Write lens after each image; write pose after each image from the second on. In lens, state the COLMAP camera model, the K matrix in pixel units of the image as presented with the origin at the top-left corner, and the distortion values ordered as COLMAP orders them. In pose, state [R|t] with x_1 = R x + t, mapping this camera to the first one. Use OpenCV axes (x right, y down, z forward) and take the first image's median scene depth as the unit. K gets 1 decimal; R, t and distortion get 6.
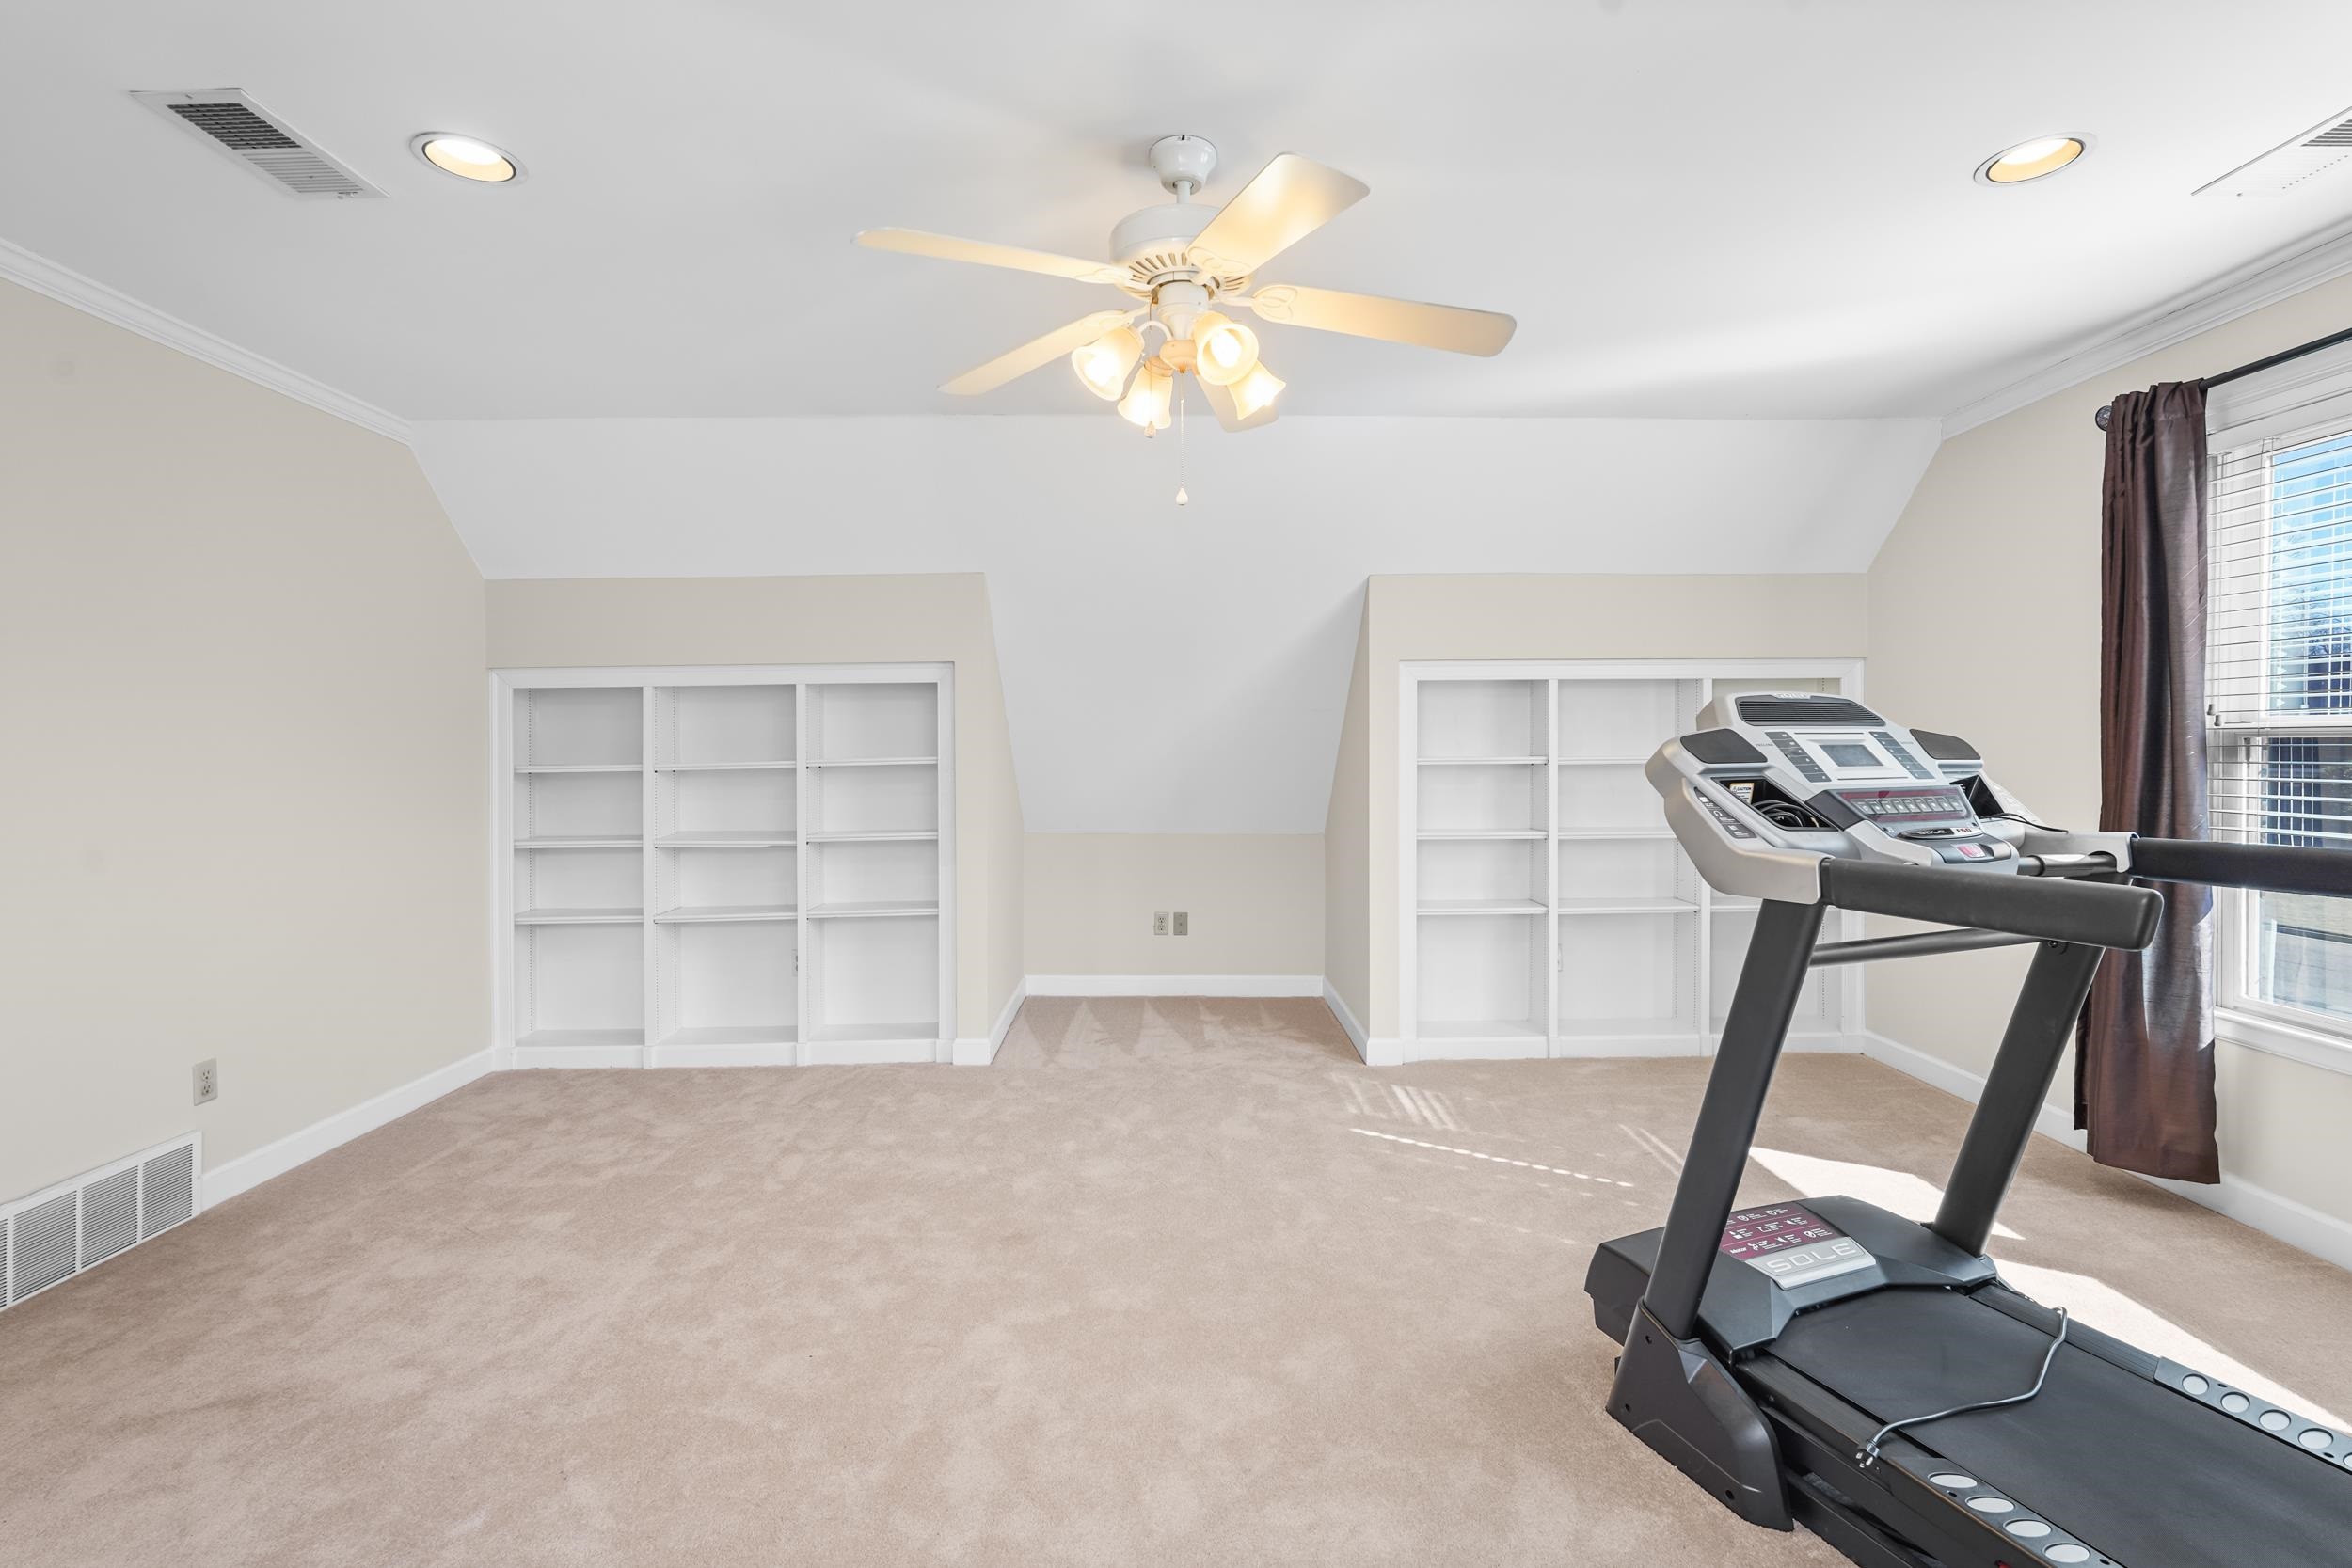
lens RADIAL K [[1056.9, 0, 1185.2], [0, 1056.9, 772.1], [0, 0, 1]] dist [-0.001975, 0.000236]
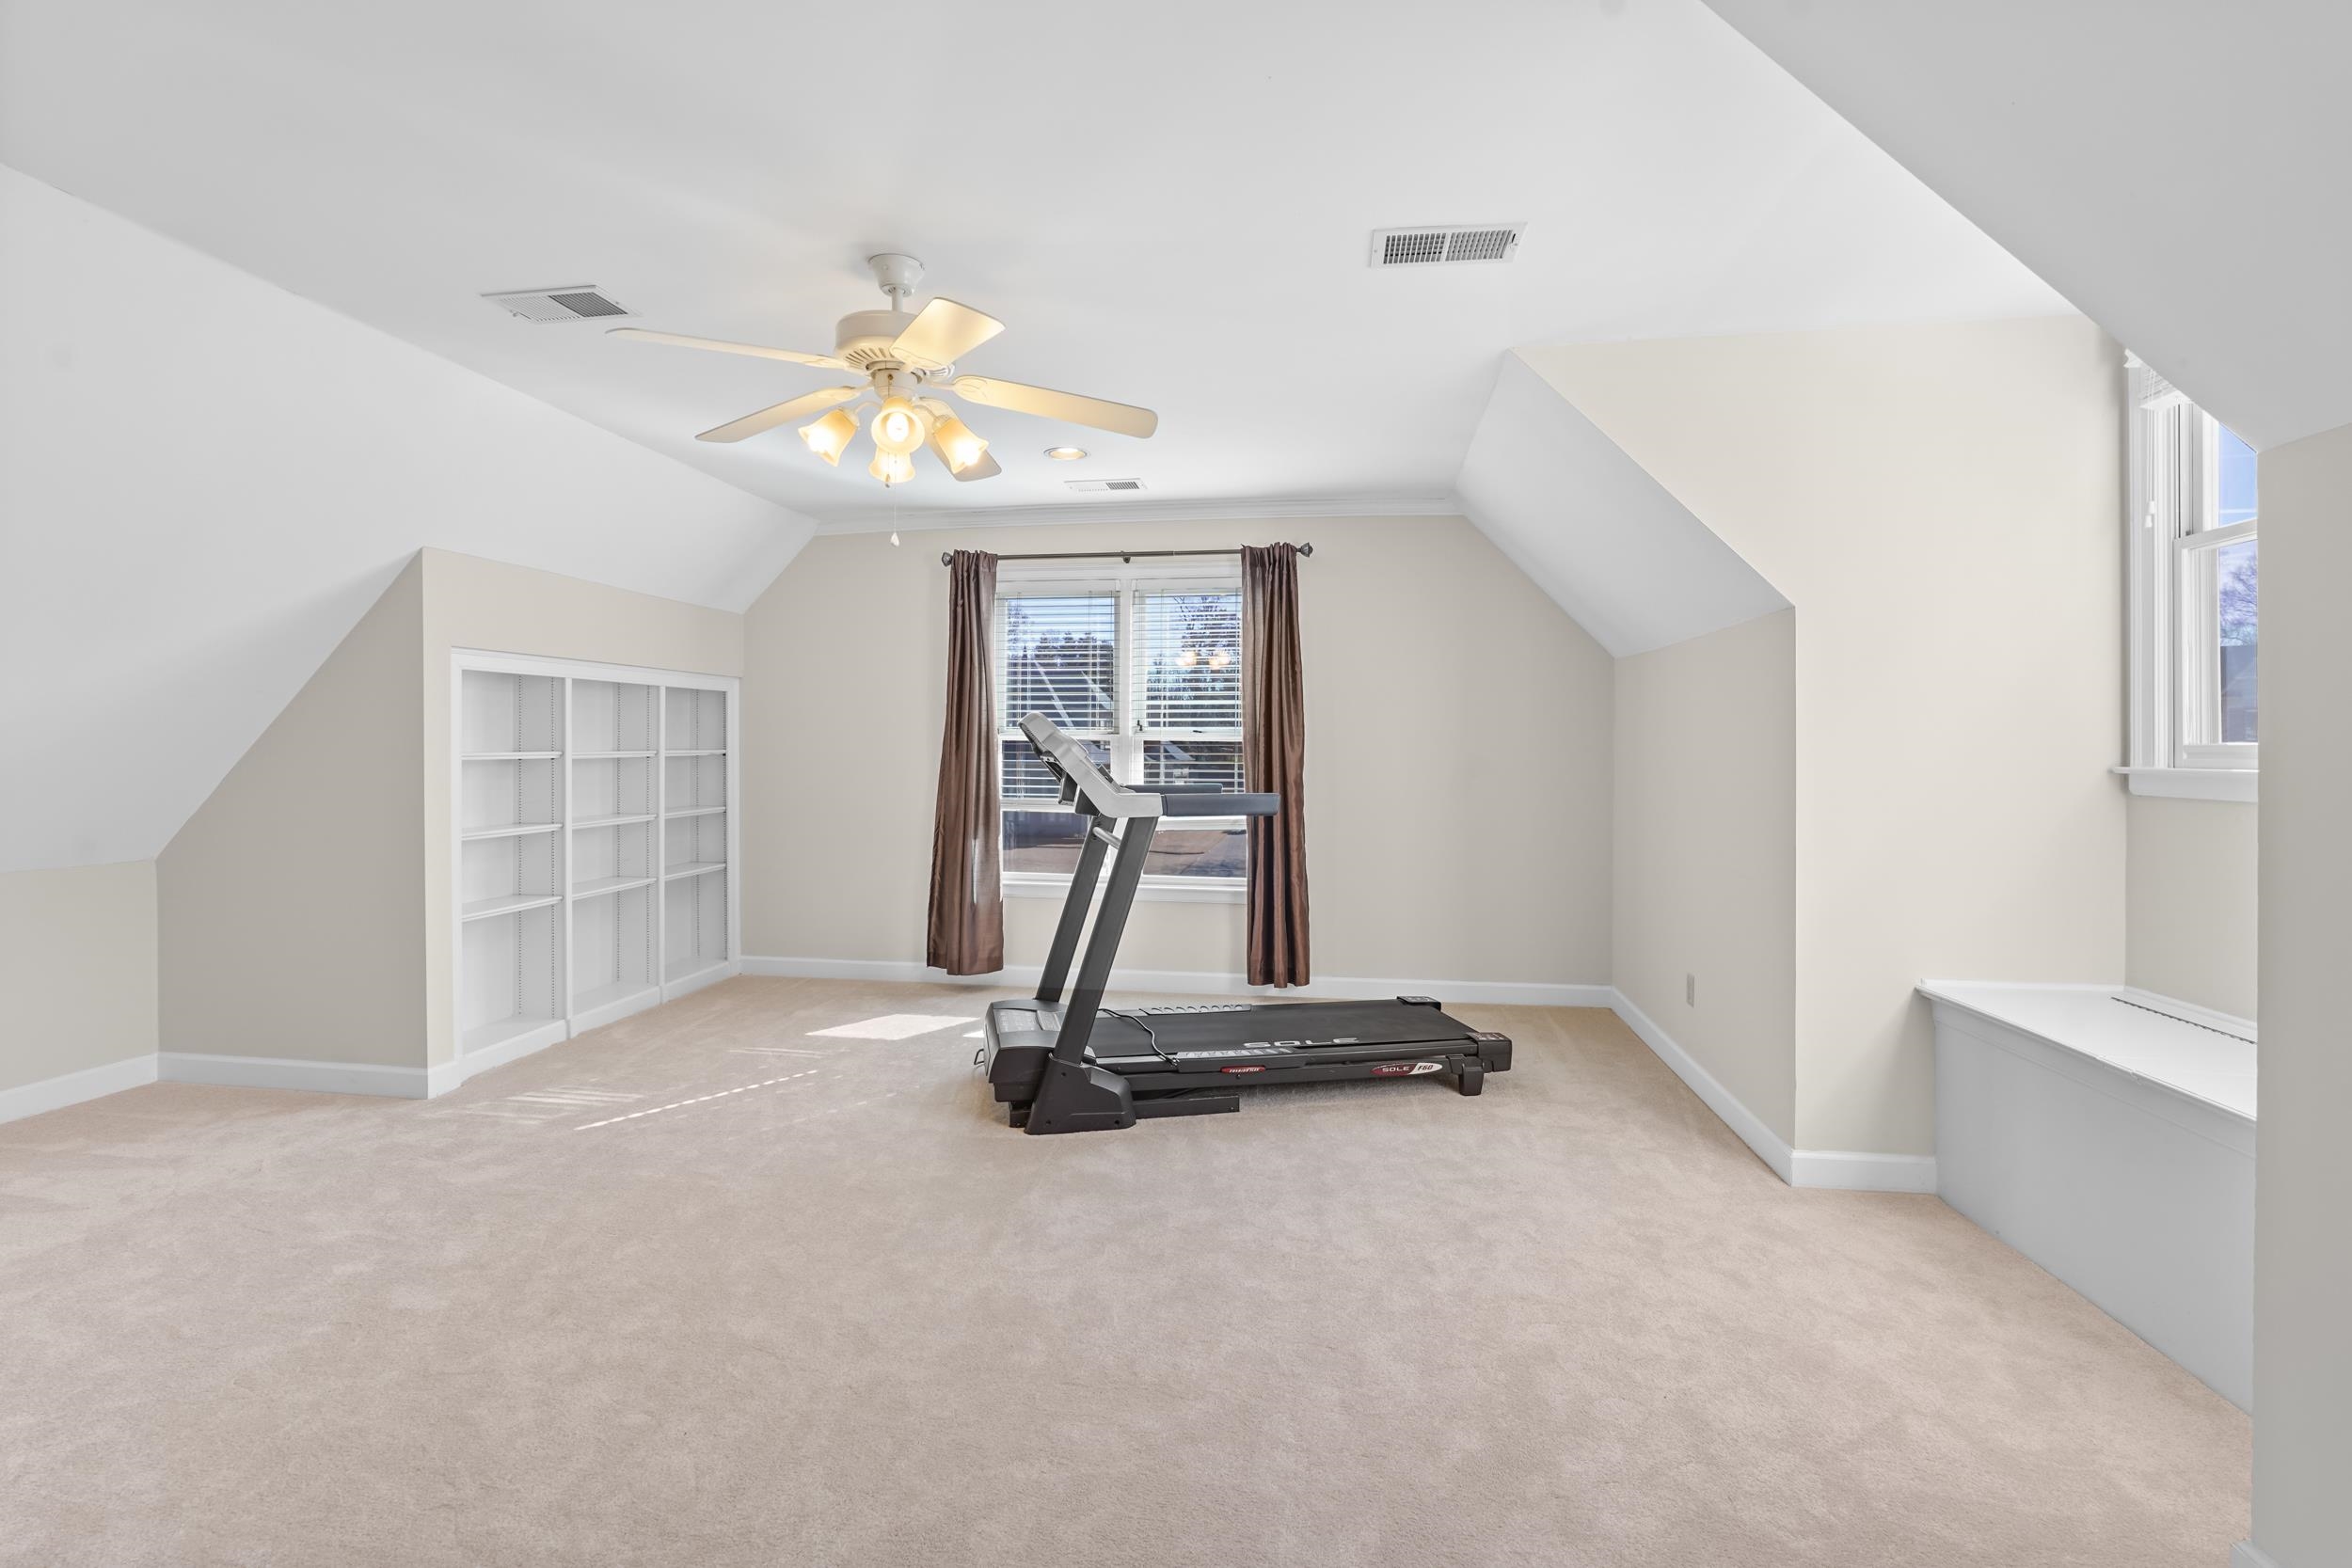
lens RADIAL K [[1056.9, 0, 1185.2], [0, 1056.9, 772.1], [0, 0, 1]] dist [-0.001975, 0.000236]
pose [[0.166902, -0.017402, 0.985820, -0.682916], [0.018782, 0.999719, 0.014467, 0.002466], [-0.985794, 0.016101, 0.167182, 0.260990]]
